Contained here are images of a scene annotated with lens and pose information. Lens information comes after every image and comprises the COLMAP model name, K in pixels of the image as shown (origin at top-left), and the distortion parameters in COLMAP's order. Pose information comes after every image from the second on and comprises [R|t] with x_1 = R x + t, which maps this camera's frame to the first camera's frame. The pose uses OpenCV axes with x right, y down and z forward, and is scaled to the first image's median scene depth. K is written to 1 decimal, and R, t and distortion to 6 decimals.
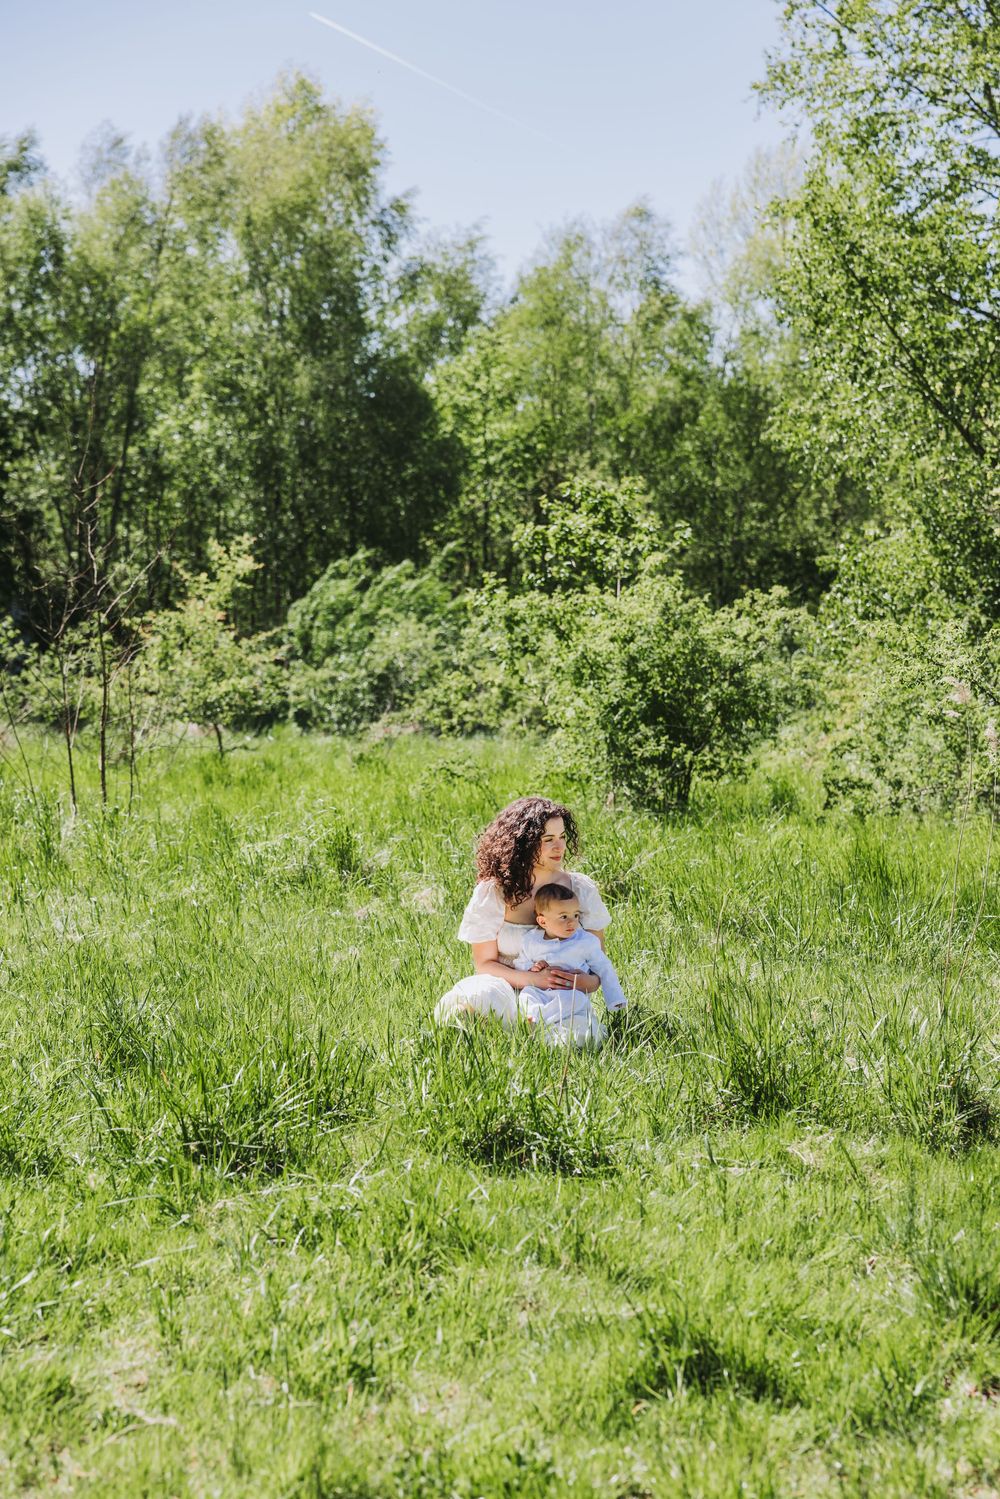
lens RADIAL K [[3000.3, 0, 500.0], [0, 3000.3, 749.5], [0, 0, 1]] dist [-0.015310, -0.020051]
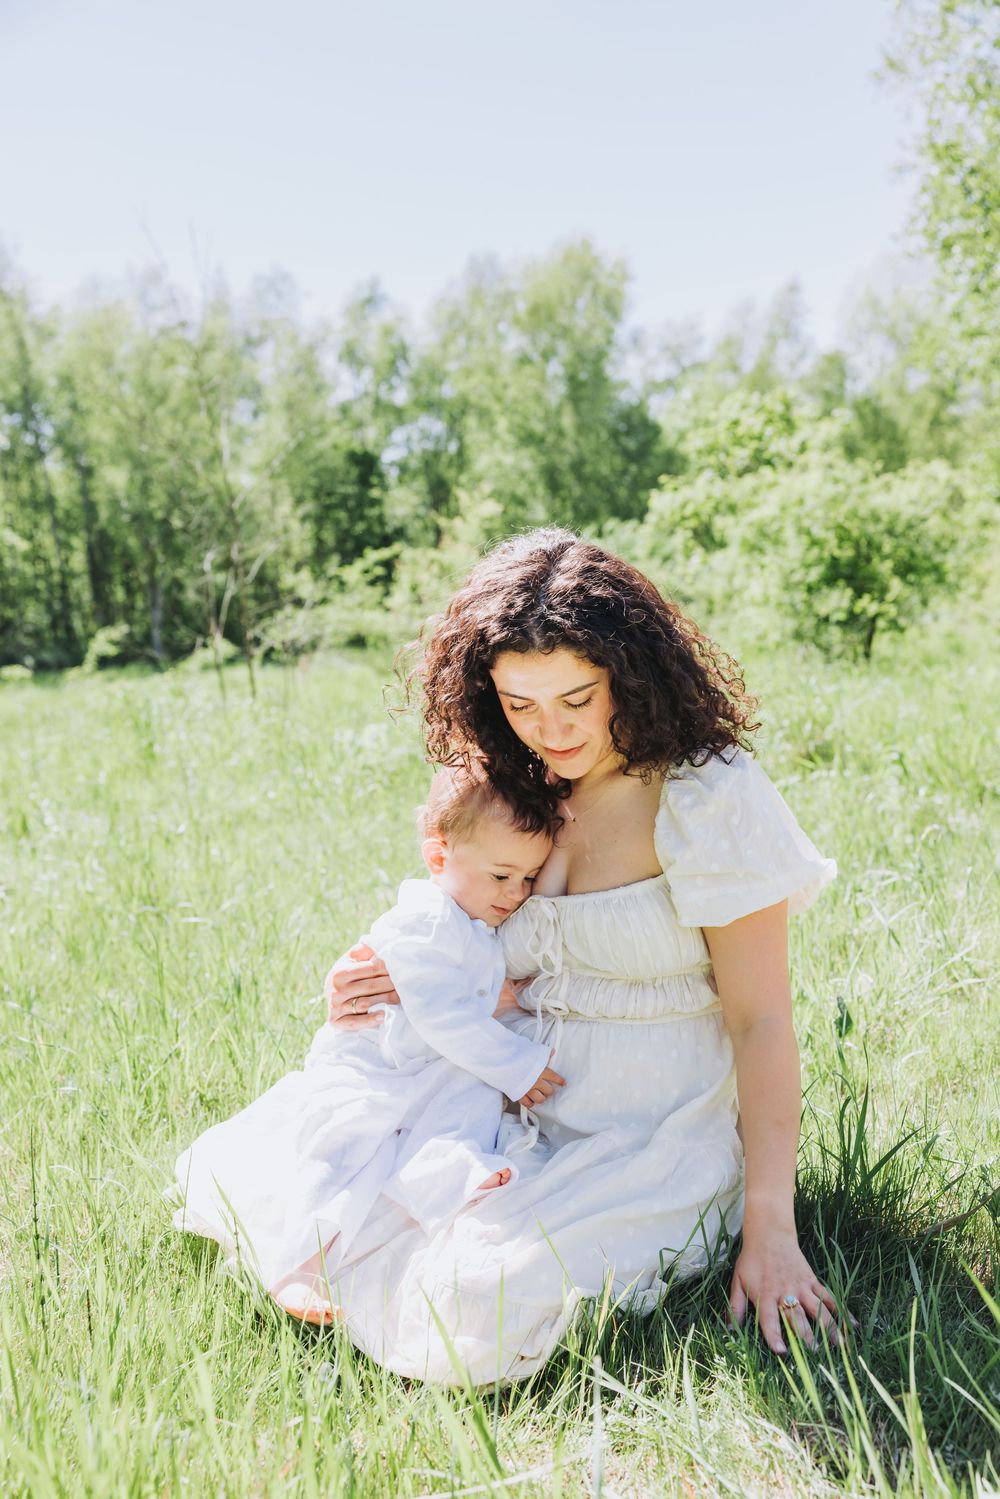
lens RADIAL K [[1717.8, 0, 500.0], [0, 1717.8, 749.5], [0, 0, 1]] dist [0.003931, 0.004054]
pose [[0.987195, -0.079130, -0.138507, 0.005179], [0.085083, 0.995665, 0.037590, 0.005766], [0.134932, -0.048893, 0.989648, 0.139601]]
